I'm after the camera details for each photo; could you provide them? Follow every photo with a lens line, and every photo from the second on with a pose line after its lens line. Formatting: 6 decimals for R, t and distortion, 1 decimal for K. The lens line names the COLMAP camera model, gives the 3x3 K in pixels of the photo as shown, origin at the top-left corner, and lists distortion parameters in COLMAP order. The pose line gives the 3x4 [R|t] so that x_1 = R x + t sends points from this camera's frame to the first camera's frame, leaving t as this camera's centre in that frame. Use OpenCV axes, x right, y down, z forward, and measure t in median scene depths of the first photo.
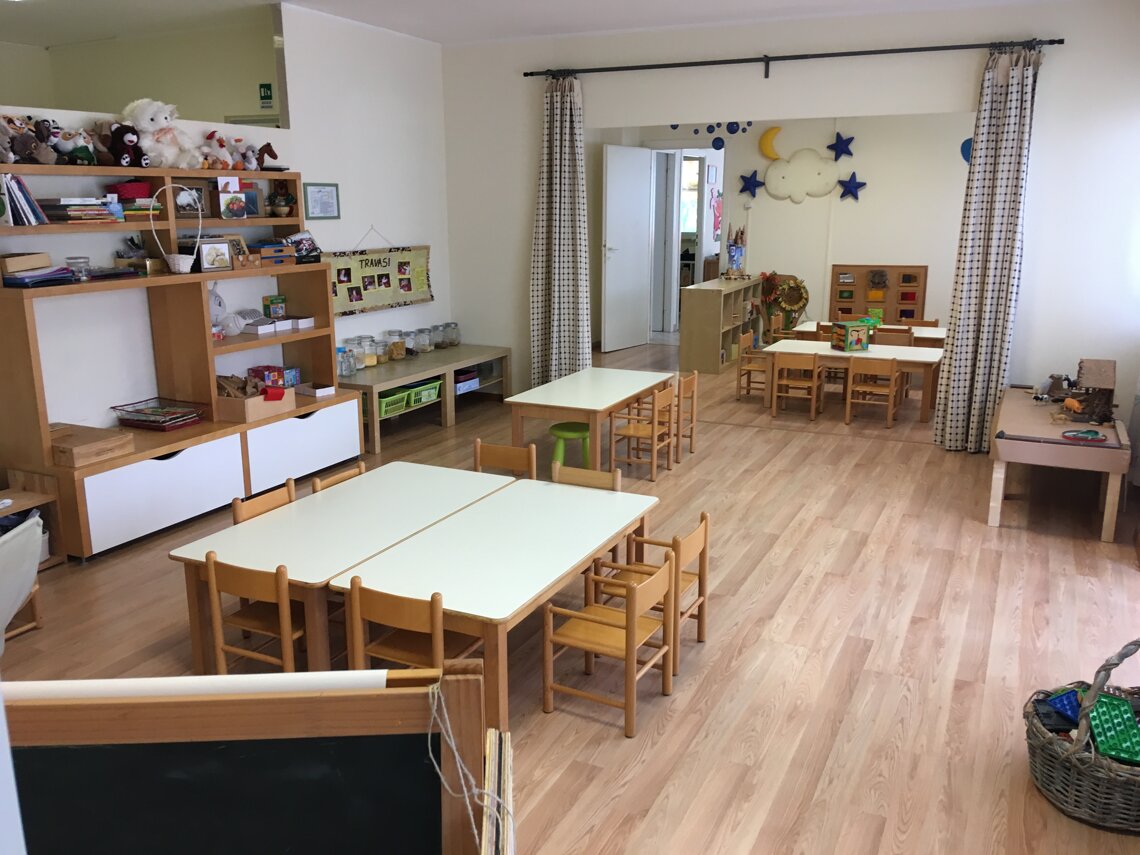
lens RADIAL K [[953.1, 0, 570.0], [0, 953.1, 427.5], [0, 0, 1]] dist [-0.005745, -0.010103]
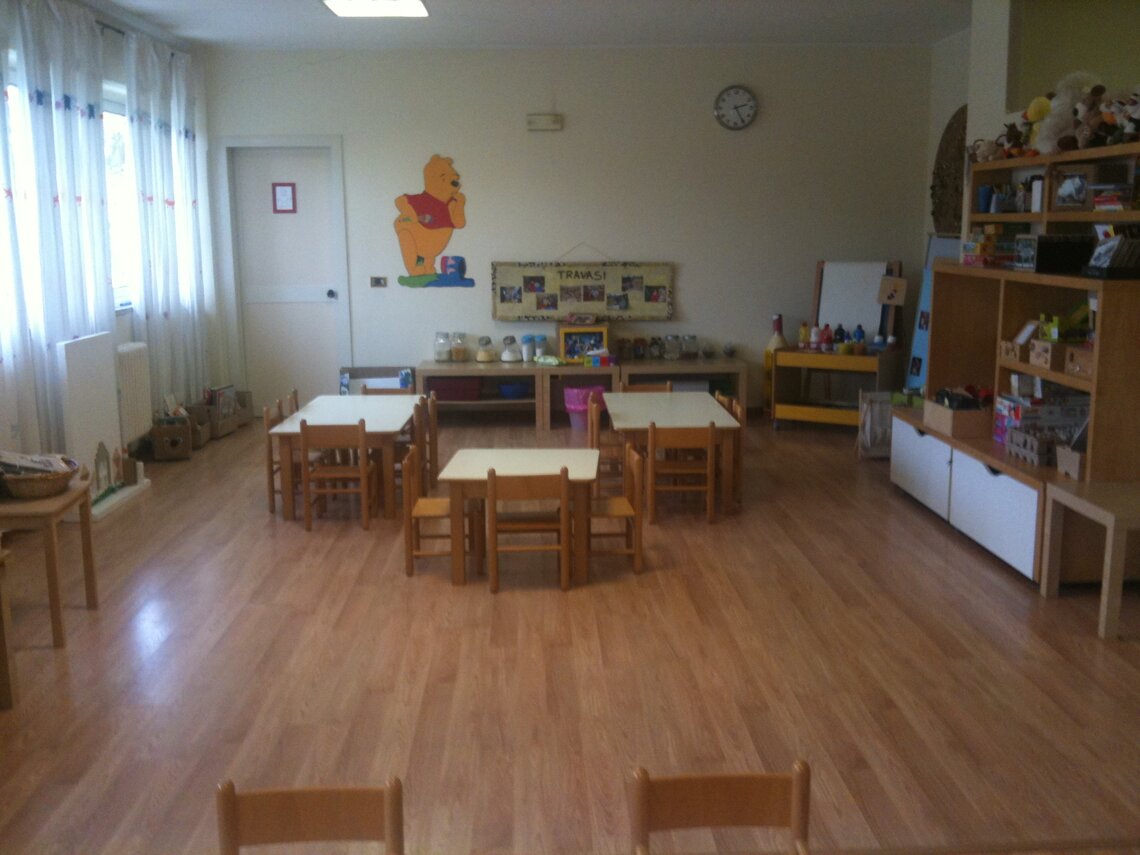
lens RADIAL K [[1154.4, 0, 570.0], [0, 1154.4, 427.5], [0, 0, 1]] dist [-0.106551, -0.000697]
pose [[-0.881472, 0.087966, -0.463970, 0.413075], [-0.101720, 0.924066, 0.368449, -0.328041], [0.461150, 0.371973, -0.805591, 1.499028]]
